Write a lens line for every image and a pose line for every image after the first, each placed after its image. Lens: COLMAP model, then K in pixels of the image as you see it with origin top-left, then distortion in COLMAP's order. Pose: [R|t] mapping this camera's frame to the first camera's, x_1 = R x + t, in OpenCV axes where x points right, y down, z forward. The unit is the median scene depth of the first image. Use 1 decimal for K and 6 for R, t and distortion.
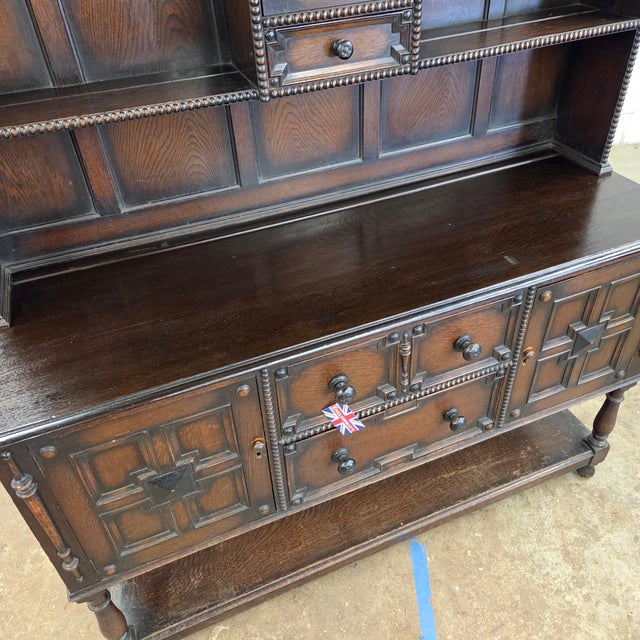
lens RADIAL K [[571.6, 0, 321.0], [0, 571.6, 312.3], [0, 0, 1]] dist [0.077939, -0.062334]
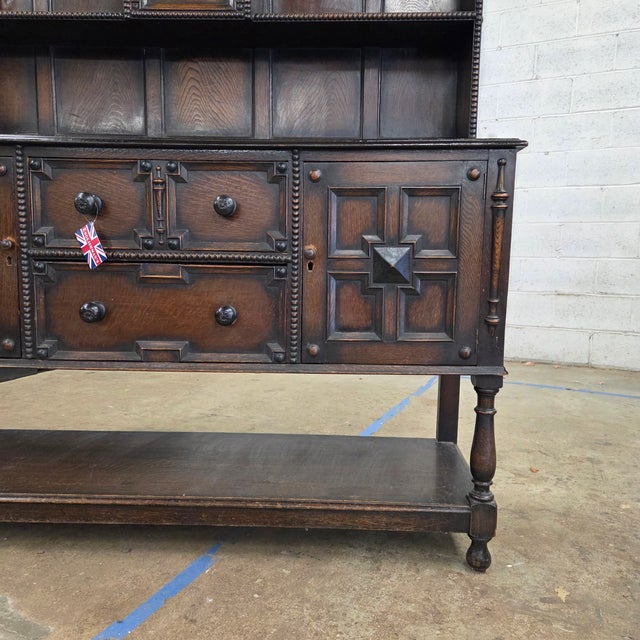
lens RADIAL K [[571.6, 0, 322.0], [0, 571.6, 315.8], [0, 0, 1]] dist [0.077939, -0.062334]
pose [[0.909346, 0.104445, -0.402717, 0.812520], [-0.301235, 0.832947, -0.464173, 0.620702], [0.286962, 0.543407, 0.788899, 0.350787]]
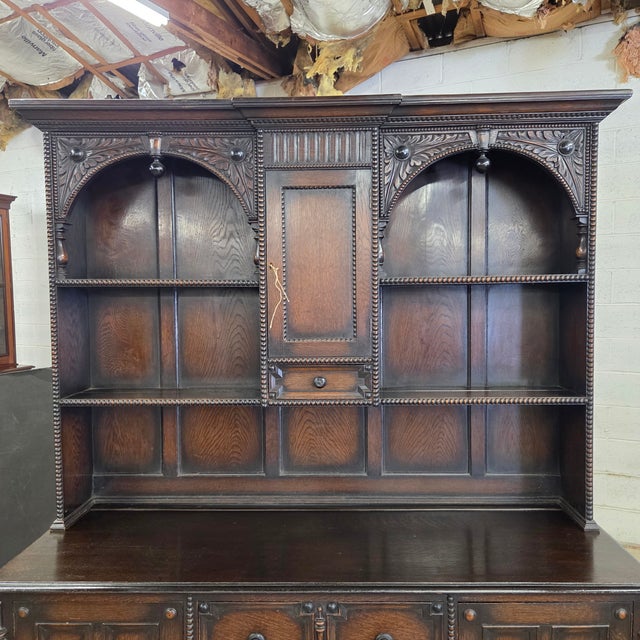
lens RADIAL K [[571.6, 0, 327.7], [0, 571.6, 327.1], [0, 0, 1]] dist [0.077939, -0.062334]
pose [[0.917354, 0.059047, -0.393670, 0.529950], [-0.272907, 0.813241, -0.513967, 0.157225], [0.289800, 0.578924, 0.762143, -0.176597]]
